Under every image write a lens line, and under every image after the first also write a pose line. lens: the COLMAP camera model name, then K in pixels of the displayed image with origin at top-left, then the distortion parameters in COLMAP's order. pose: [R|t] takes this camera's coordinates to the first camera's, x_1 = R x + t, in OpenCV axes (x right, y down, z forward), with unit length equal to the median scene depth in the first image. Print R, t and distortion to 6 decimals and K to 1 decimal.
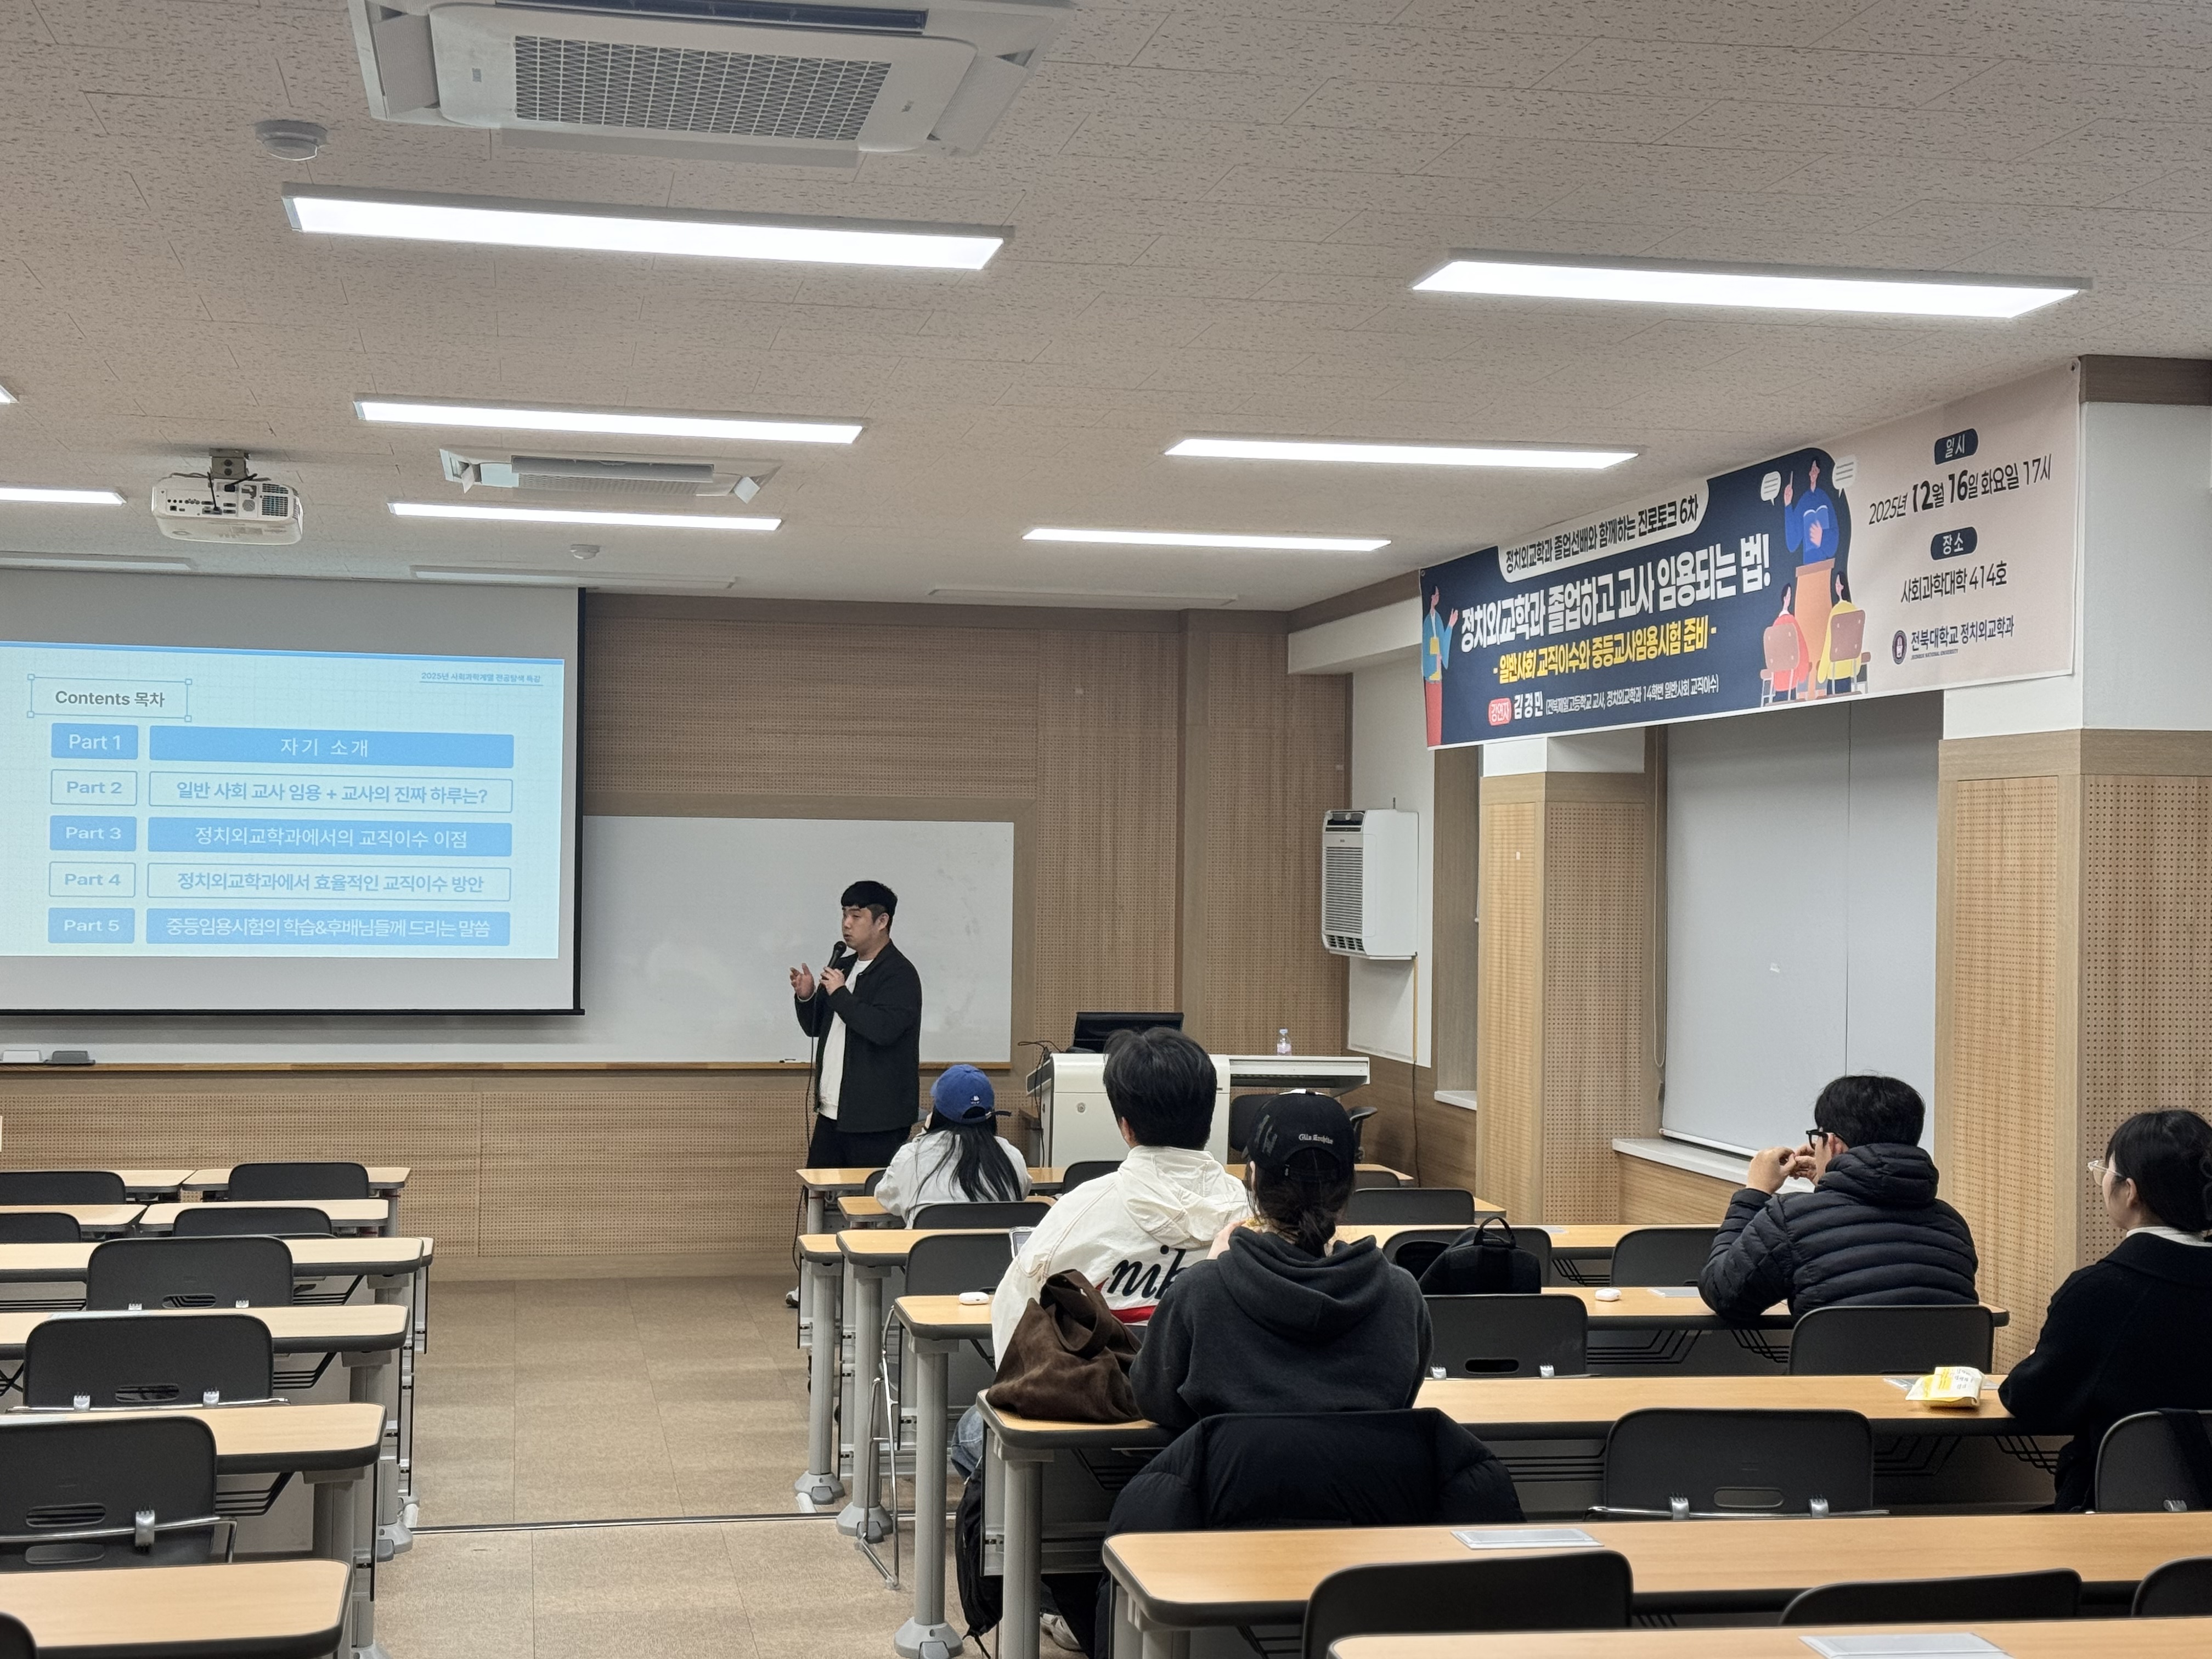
lens RADIAL K [[3151.5, 0, 1106.2], [0, 3151.5, 846.2], [0, 0, 1]] dist [0.177560, -0.180883]
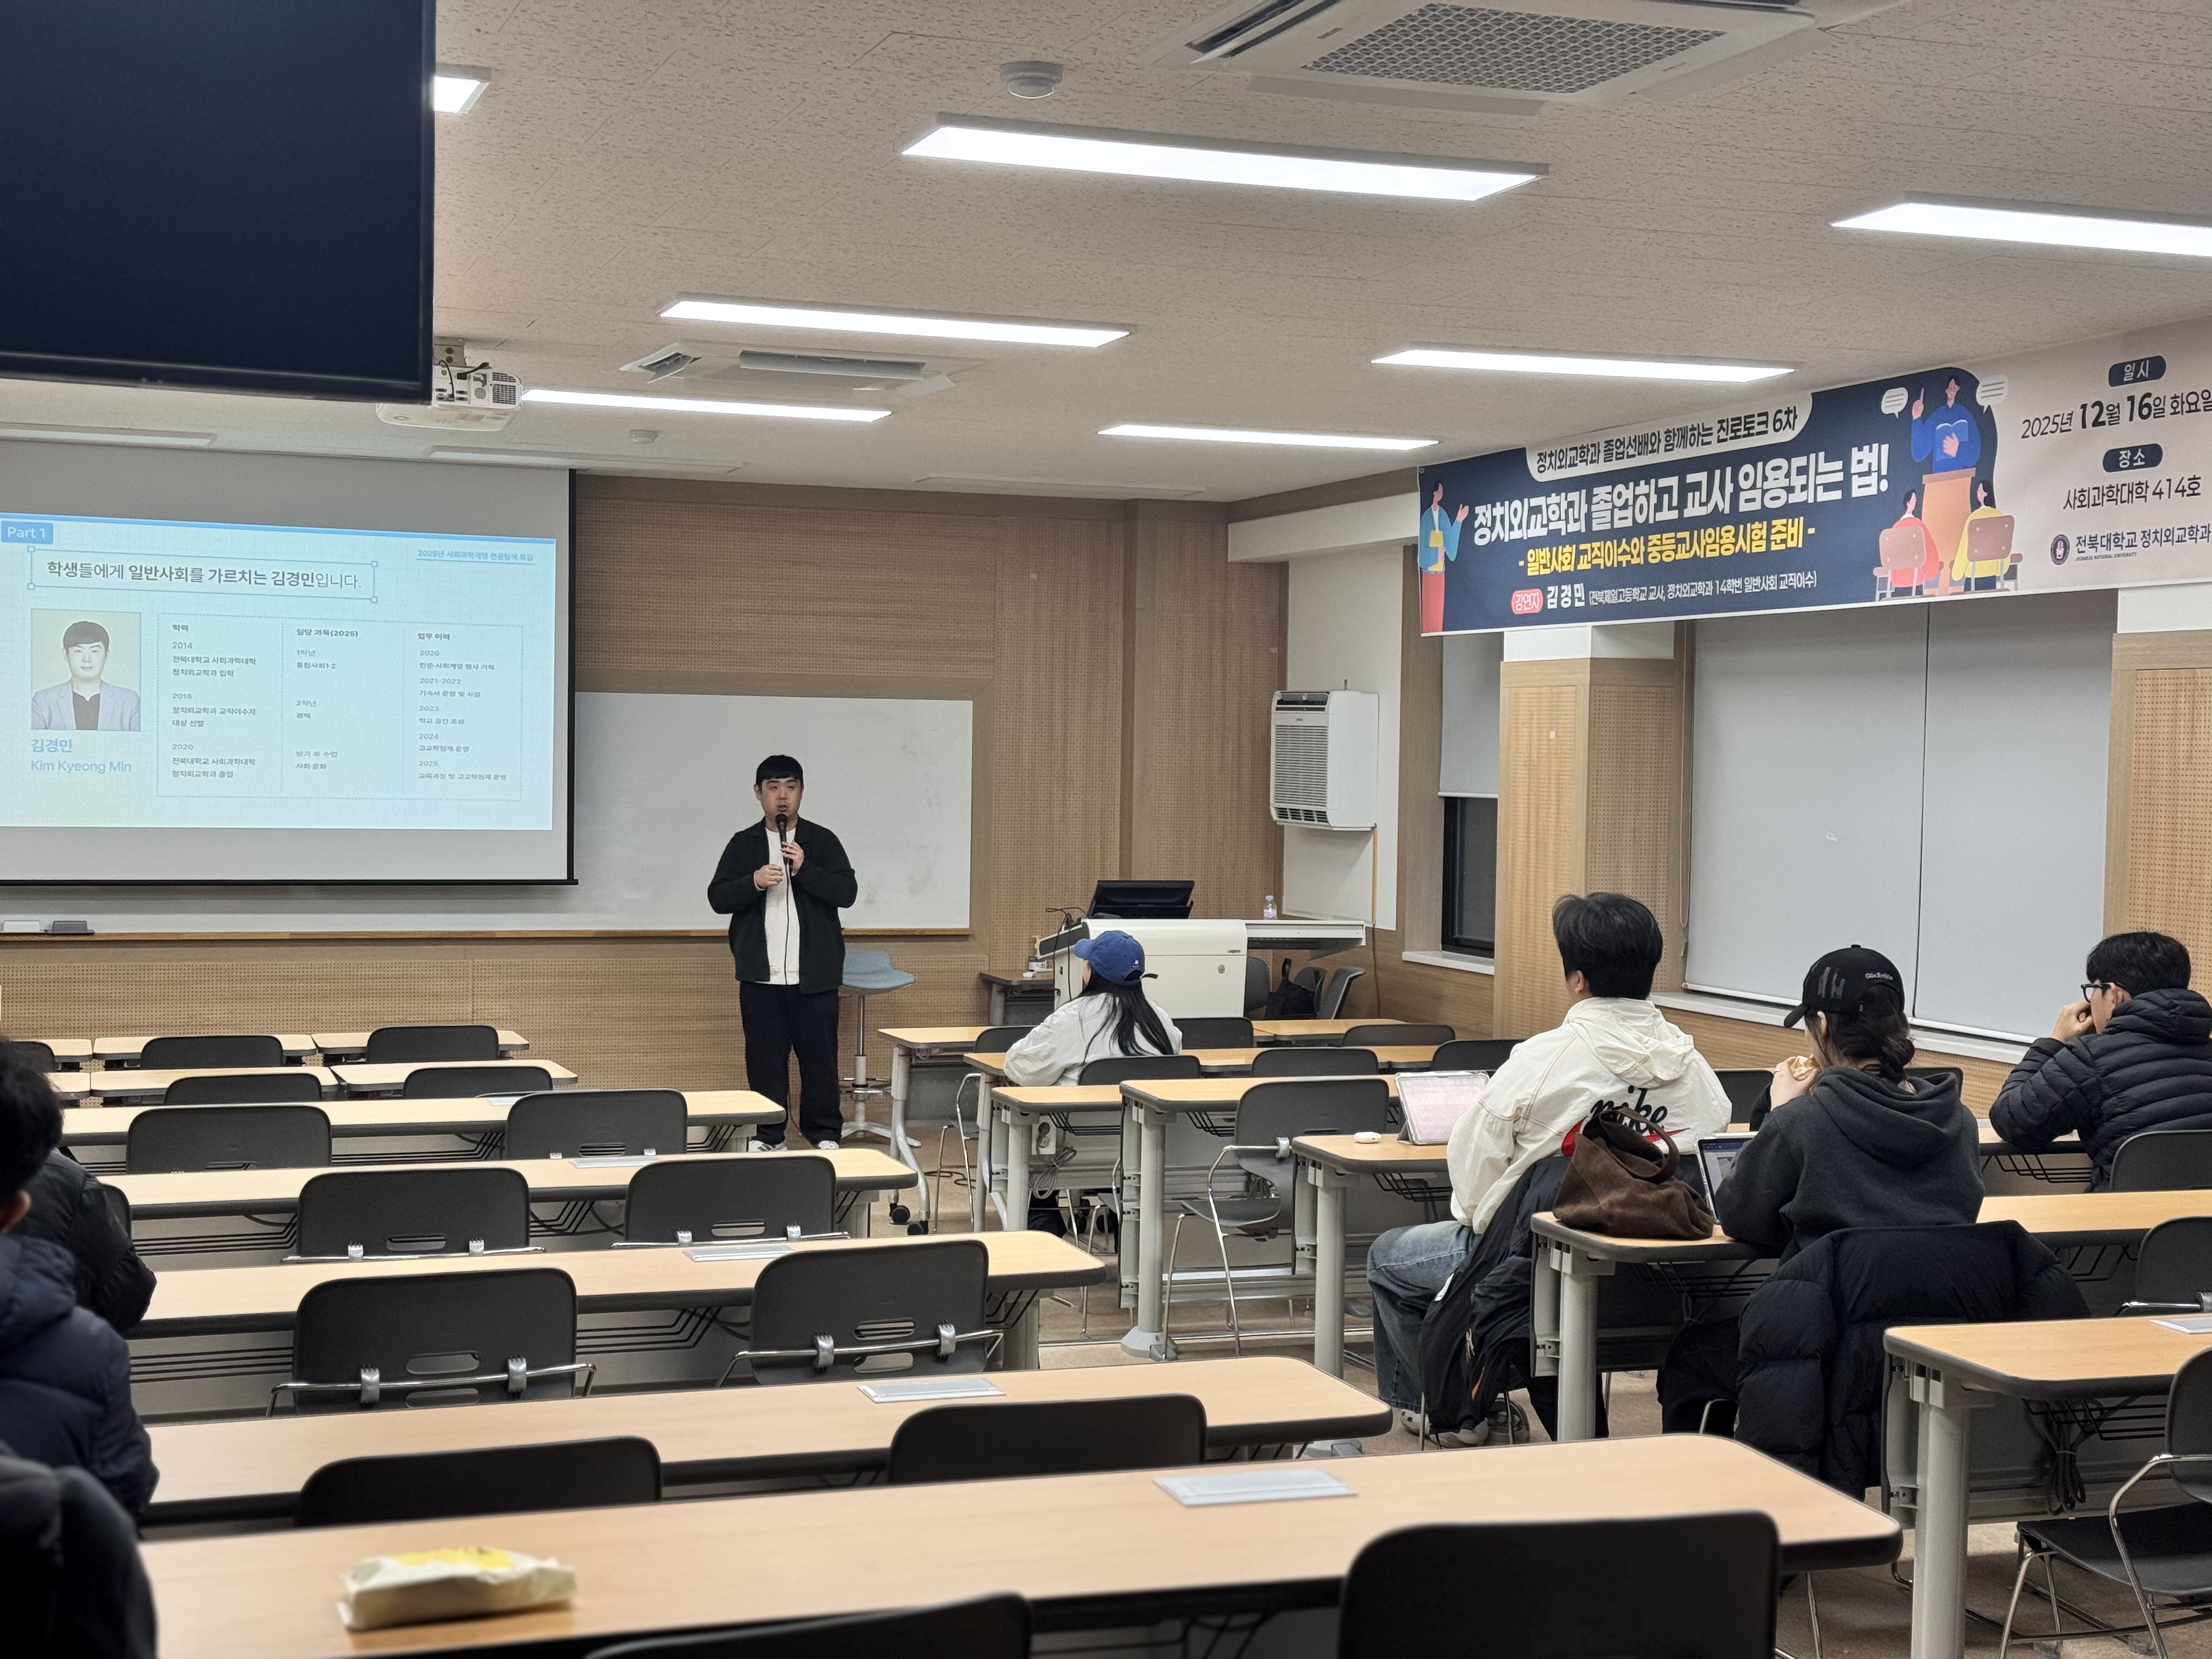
lens RADIAL K [[3073.5, 0, 1100.4], [0, 3073.5, 844.2], [0, 0, 1]] dist [0.193738, -0.297710]
pose [[0.988223, -0.002305, 0.153003, -0.200869], [-0.003869, 0.999190, 0.040043, -0.001353], [-0.152971, -0.040163, 0.987414, -0.029504]]
